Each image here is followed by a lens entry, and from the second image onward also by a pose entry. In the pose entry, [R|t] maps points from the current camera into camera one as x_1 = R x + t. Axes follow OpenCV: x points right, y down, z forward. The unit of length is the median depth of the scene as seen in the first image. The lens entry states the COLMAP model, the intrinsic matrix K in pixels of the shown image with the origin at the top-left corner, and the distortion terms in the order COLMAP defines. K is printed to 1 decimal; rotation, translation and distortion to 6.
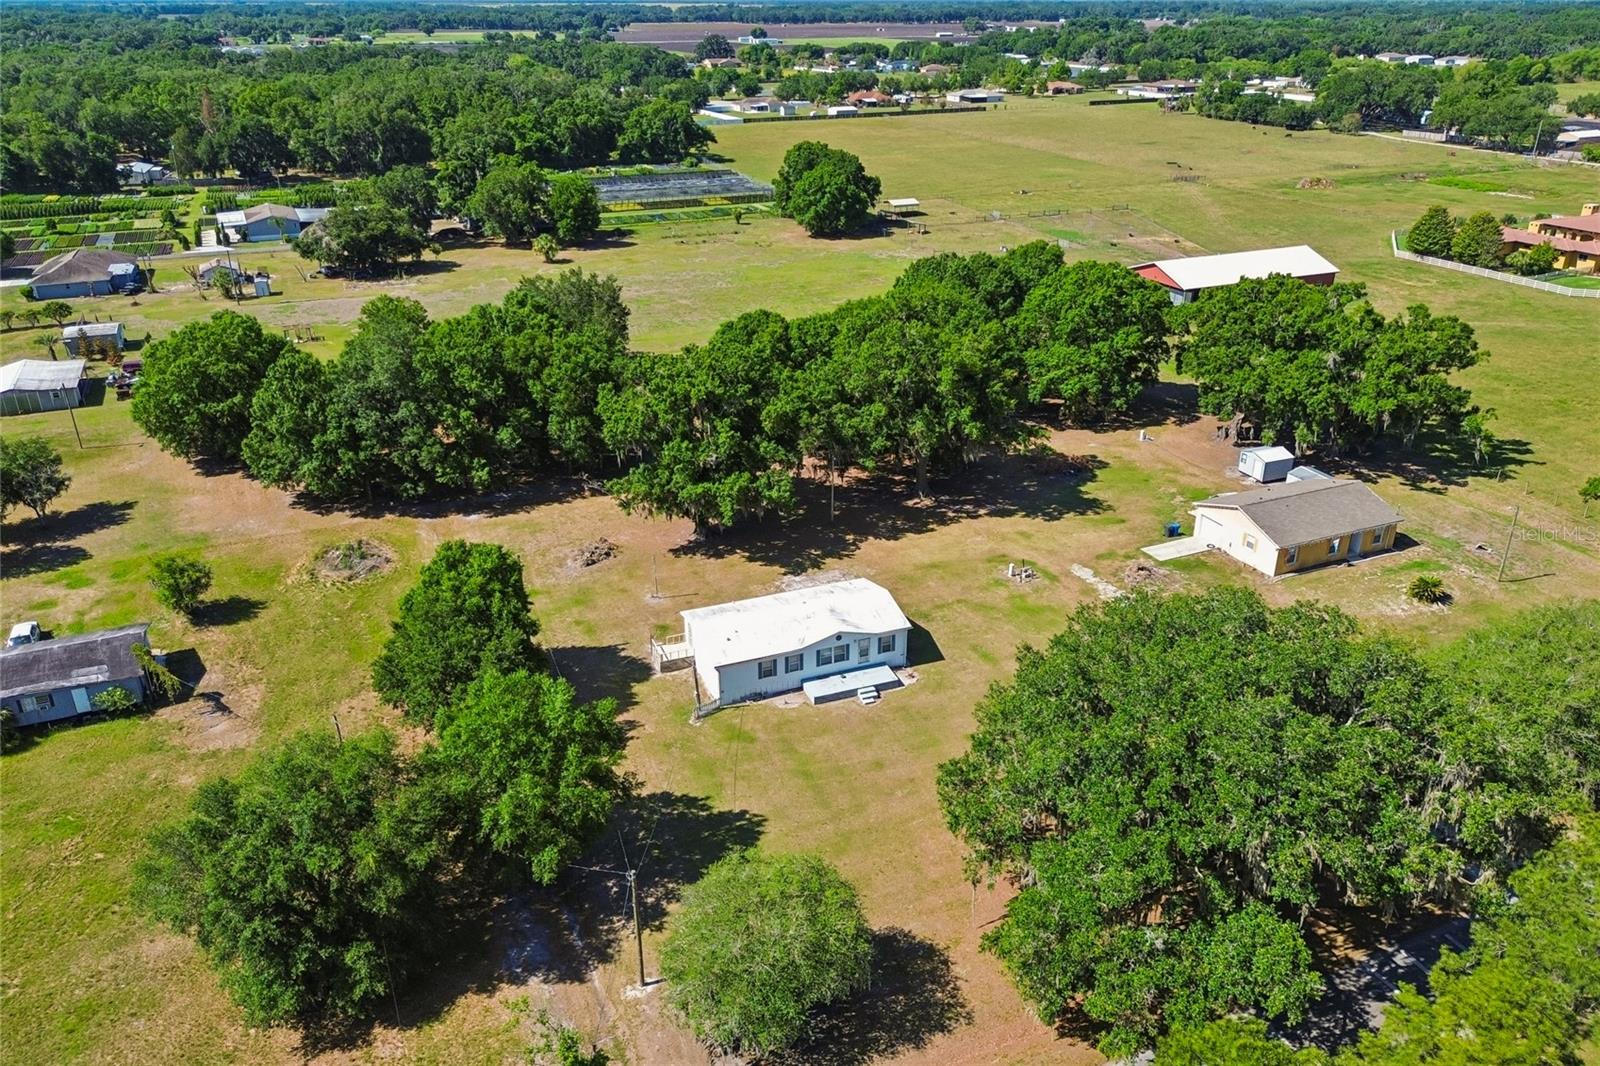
lens RADIAL K [[1147.5, 0, 792.3], [0, 1147.5, 537.4], [0, 0, 1]] dist [0.088711, -0.102666]
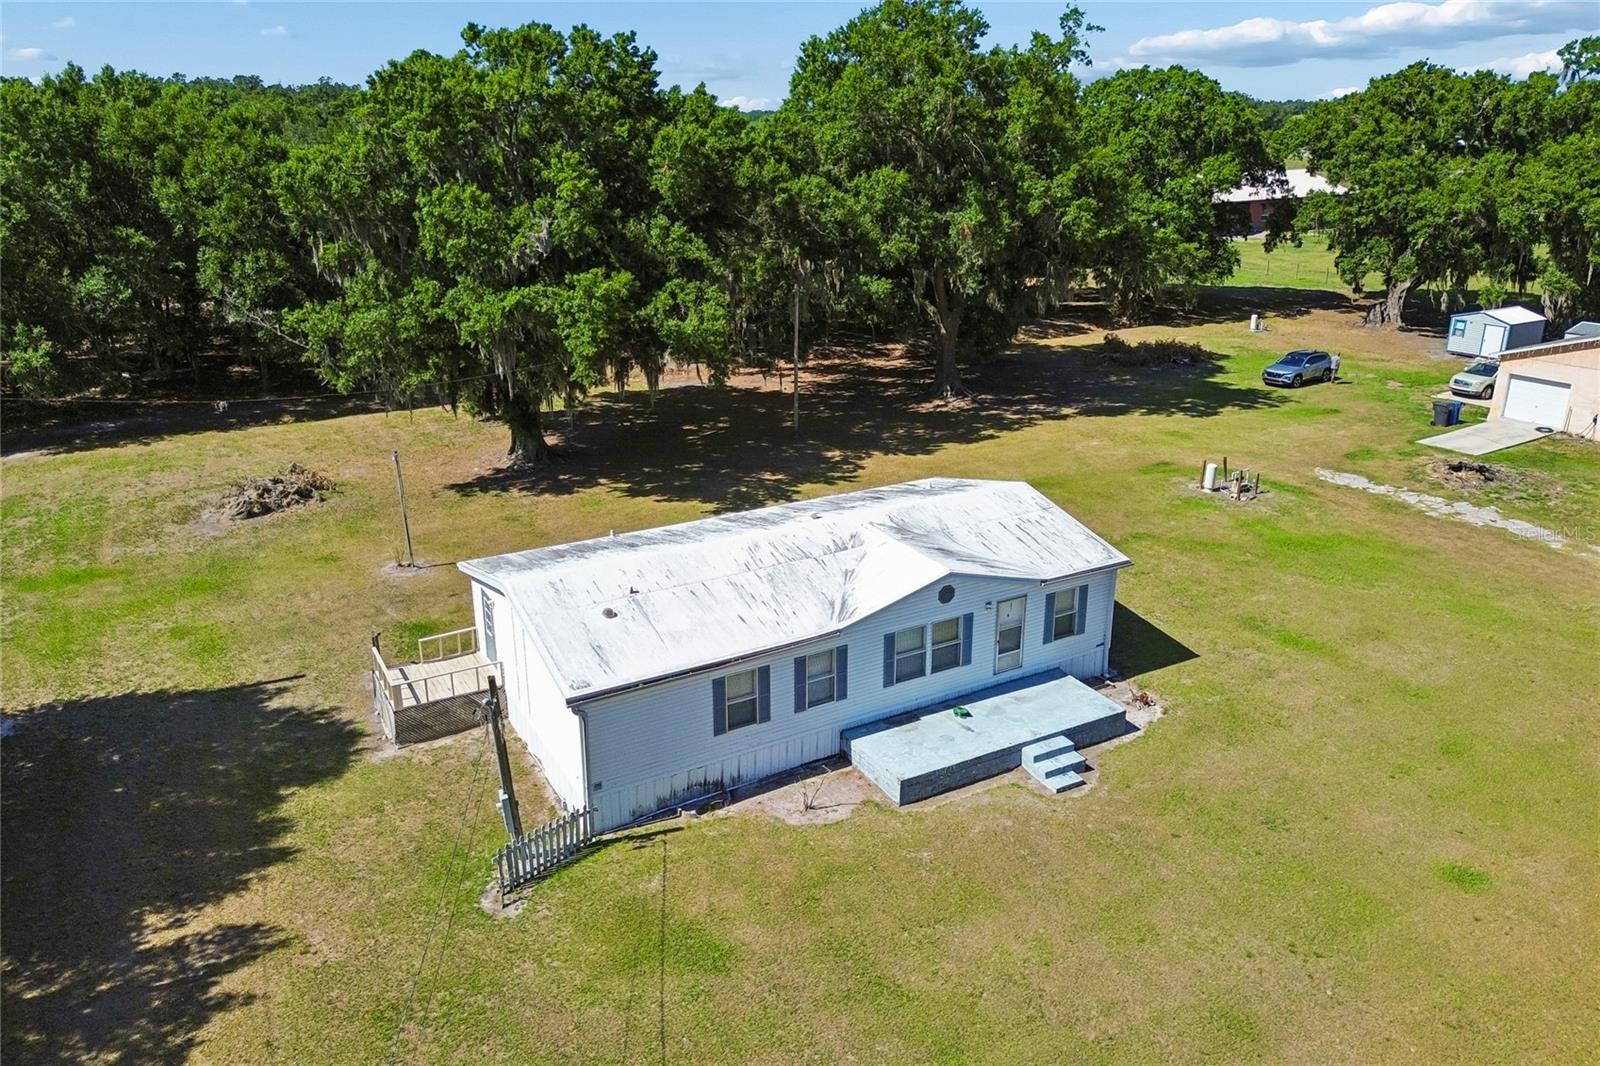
lens RADIAL K [[1137.0, 0, 800.0], [0, 1137.0, 533.0], [0, 0, 1]] dist [0.075405, -0.081840]
pose [[0.988843, -0.042922, 0.142642, -0.036449], [0.054823, 0.995240, -0.080575, 0.073549], [-0.138504, 0.087496, 0.986489, 0.533529]]
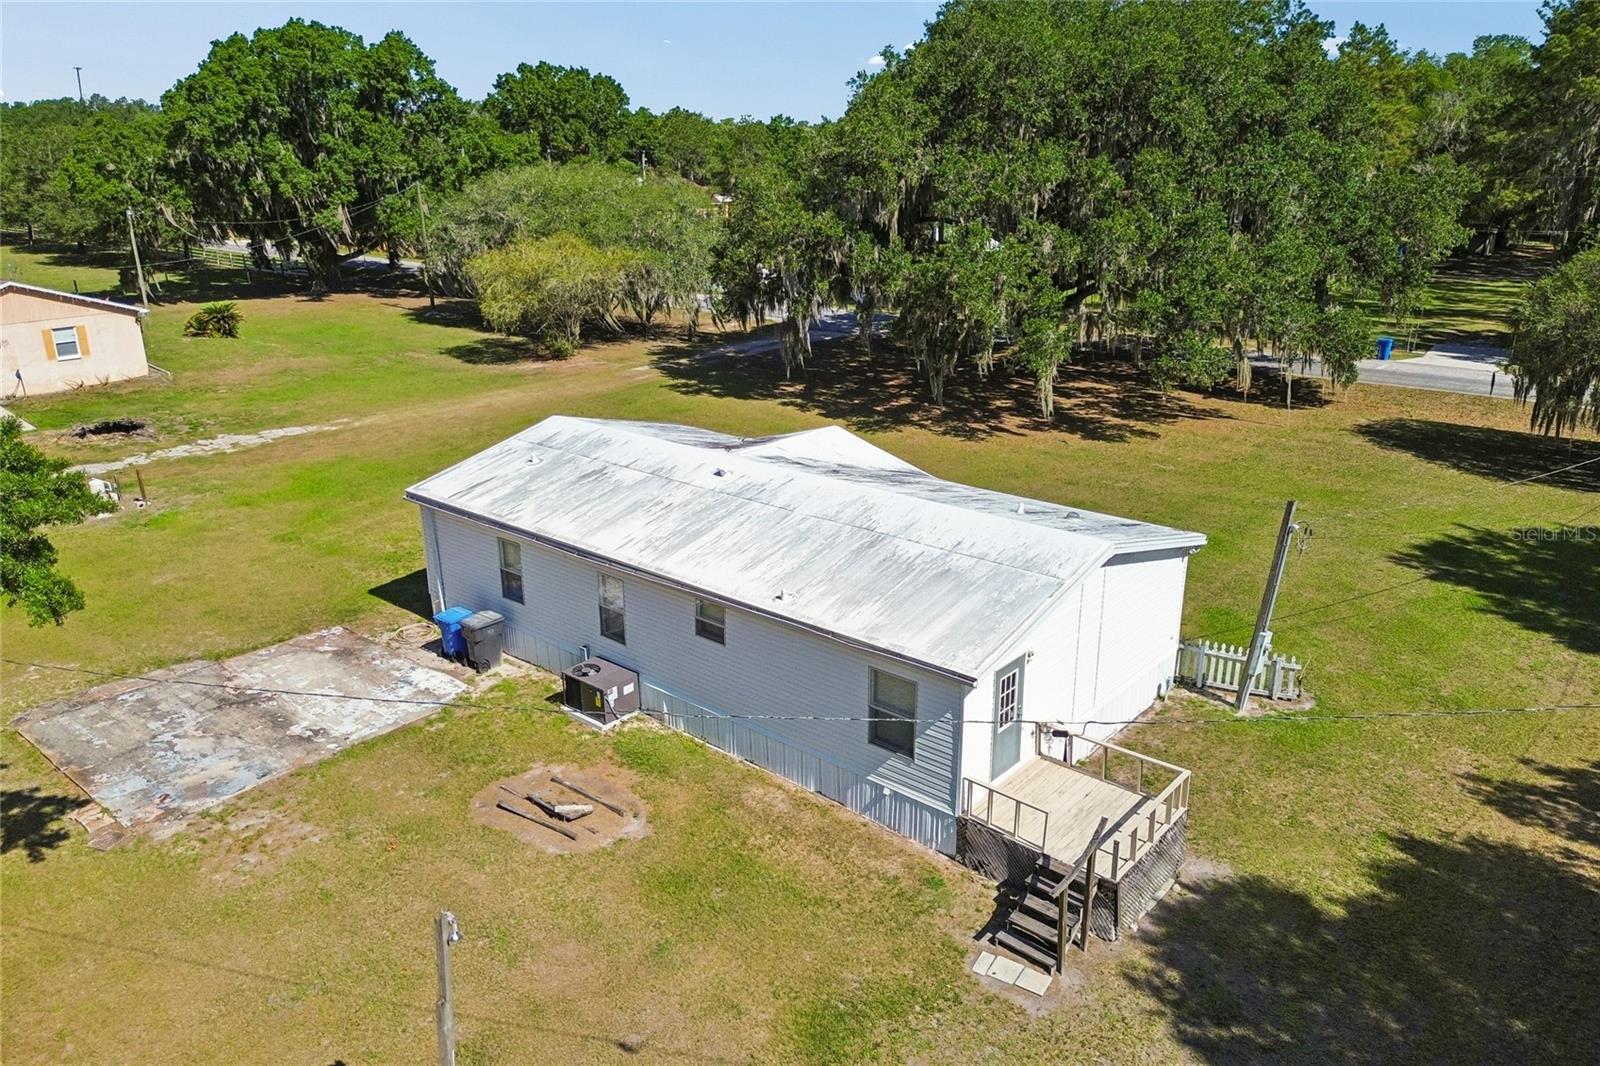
lens RADIAL K [[1145.0, 0, 825.6], [0, 1145.0, 531.4], [0, 0, 1]] dist [0.040169, -0.000746]
pose [[-0.483033, -0.268020, 0.833573, -0.199668], [0.369943, 0.800388, 0.471721, -0.044913], [-0.793613, 0.536232, -0.287462, 0.870618]]
